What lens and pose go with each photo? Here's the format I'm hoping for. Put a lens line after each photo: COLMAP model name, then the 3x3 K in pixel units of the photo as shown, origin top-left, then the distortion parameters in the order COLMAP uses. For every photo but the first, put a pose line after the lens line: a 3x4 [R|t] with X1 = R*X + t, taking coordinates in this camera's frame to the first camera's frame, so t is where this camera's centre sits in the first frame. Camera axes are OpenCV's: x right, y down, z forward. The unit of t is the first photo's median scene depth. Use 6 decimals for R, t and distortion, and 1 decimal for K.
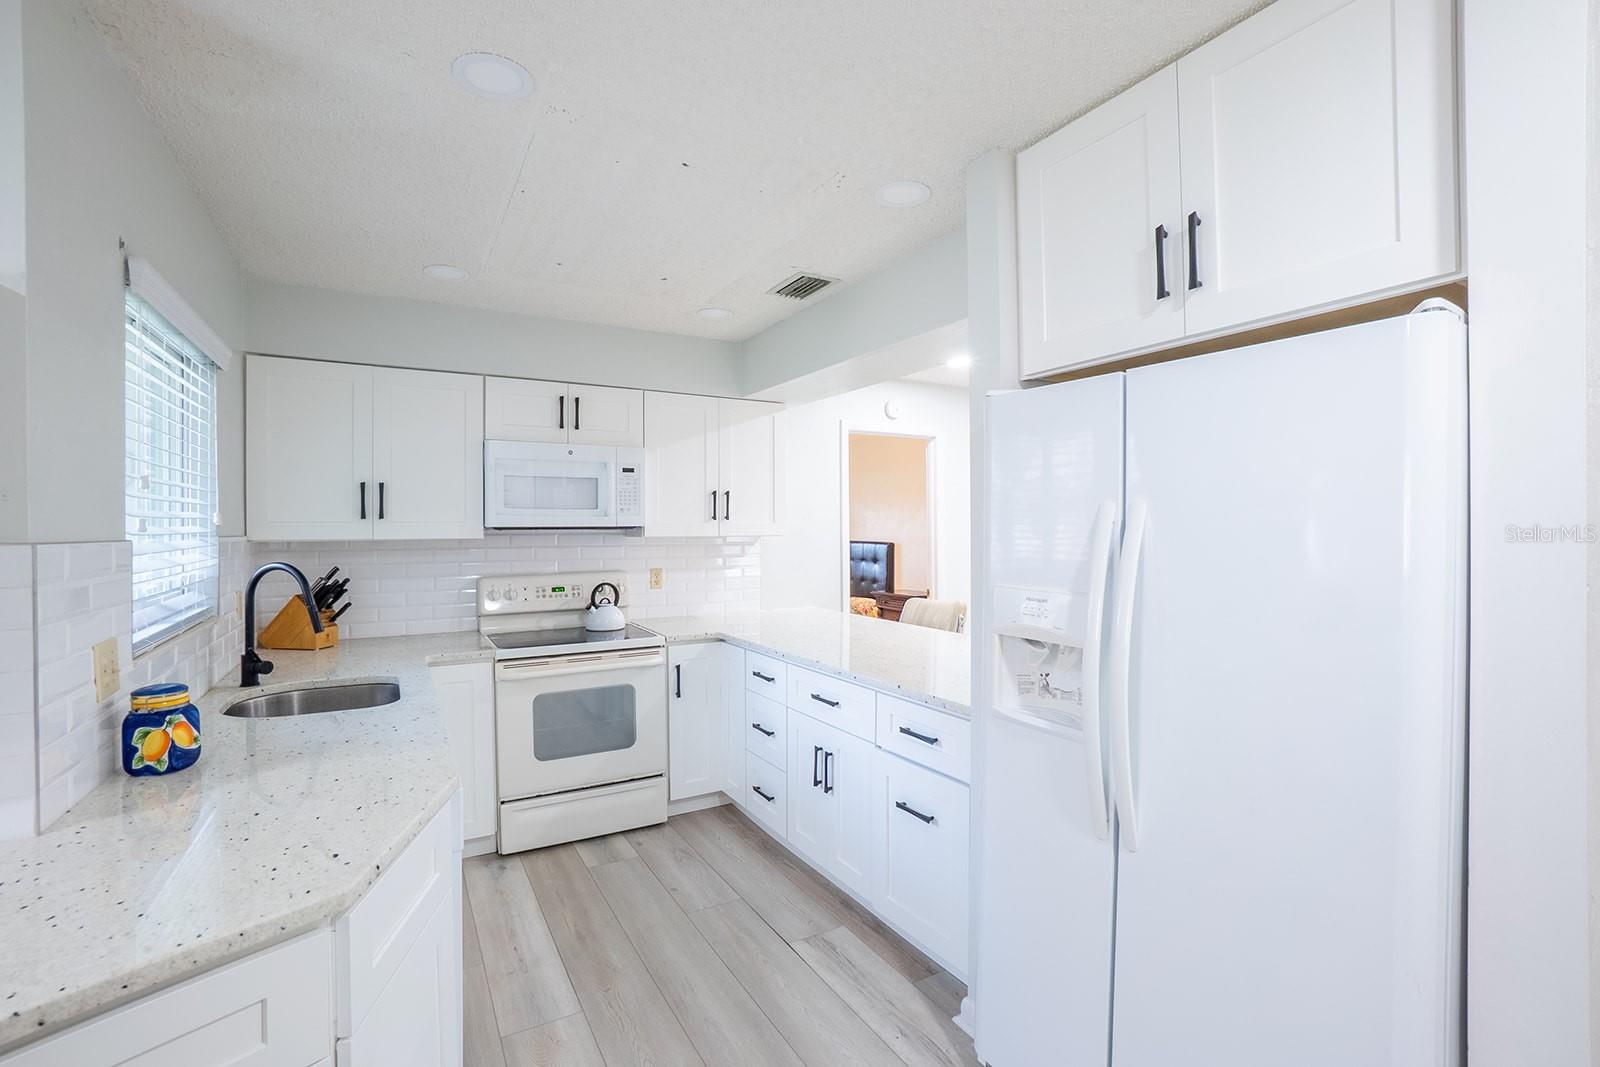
lens RADIAL K [[716.1, 0, 796.3], [0, 716.1, 526.7], [0, 0, 1]] dist [-0.063131, 0.023113]
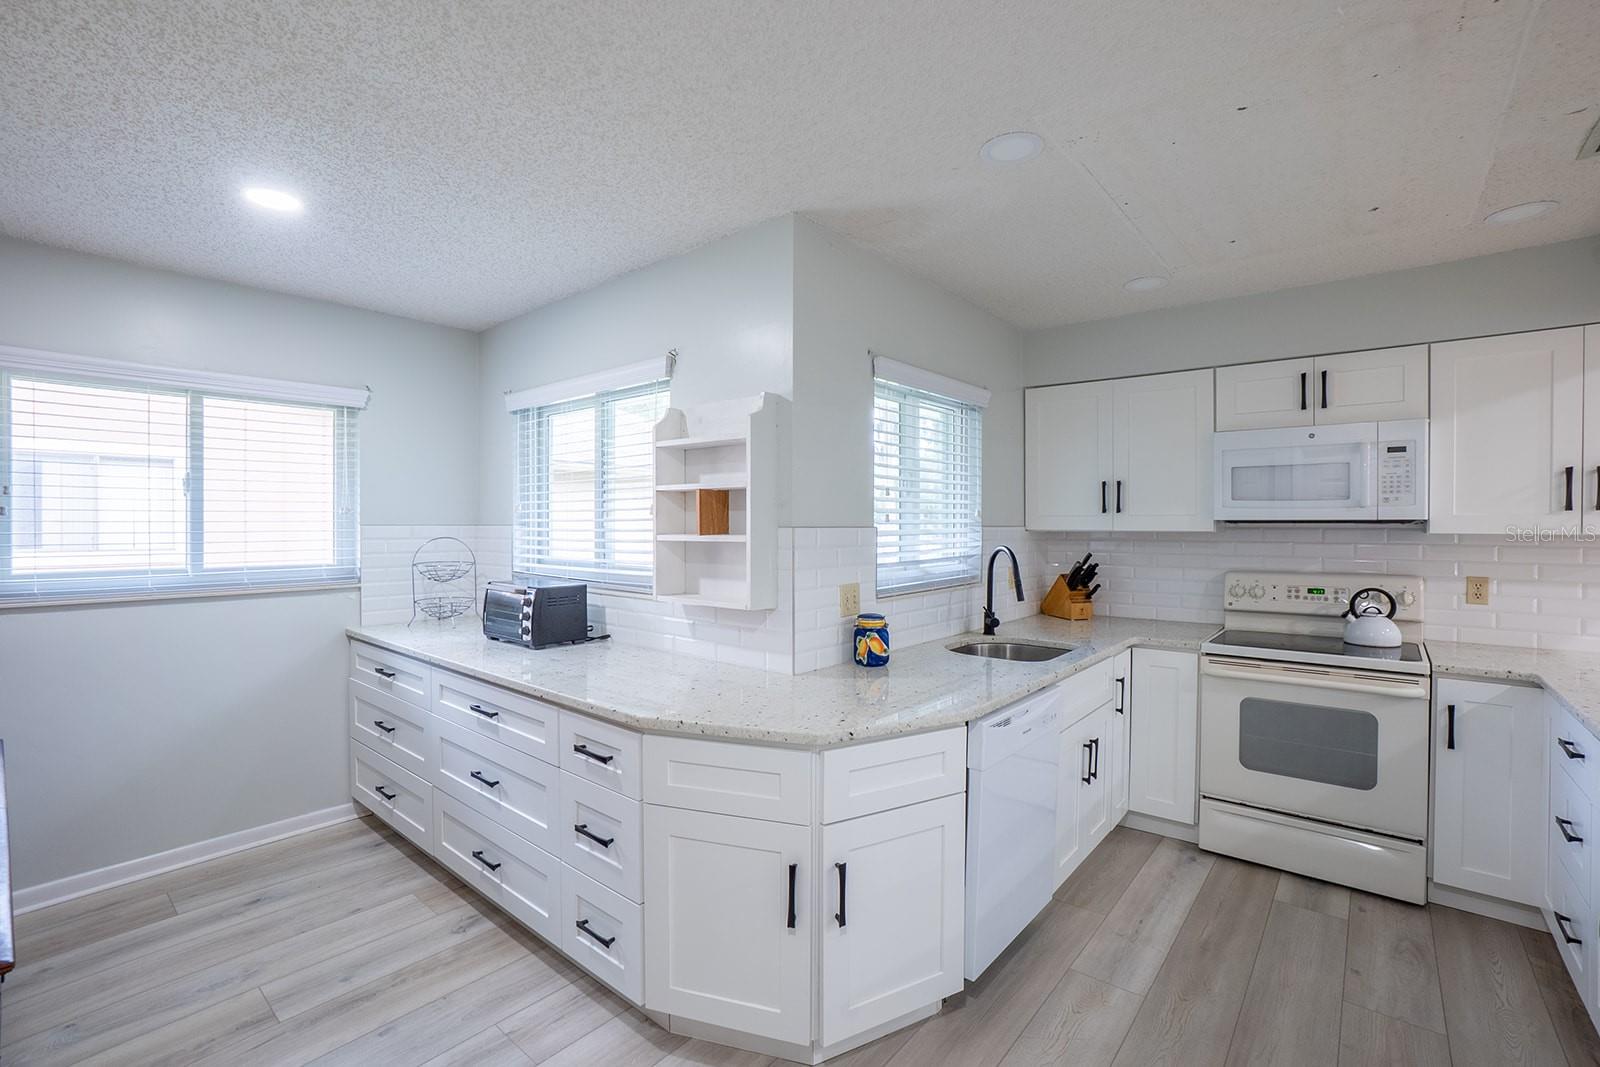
lens RADIAL K [[716.1, 0, 796.3], [0, 716.1, 526.7], [0, 0, 1]] dist [-0.063131, 0.023113]
pose [[0.330313, 0.010998, -0.943807, 0.297745], [-0.002658, 0.999939, 0.010722, 0.000770], [0.943868, -0.001033, 0.330322, 0.119262]]
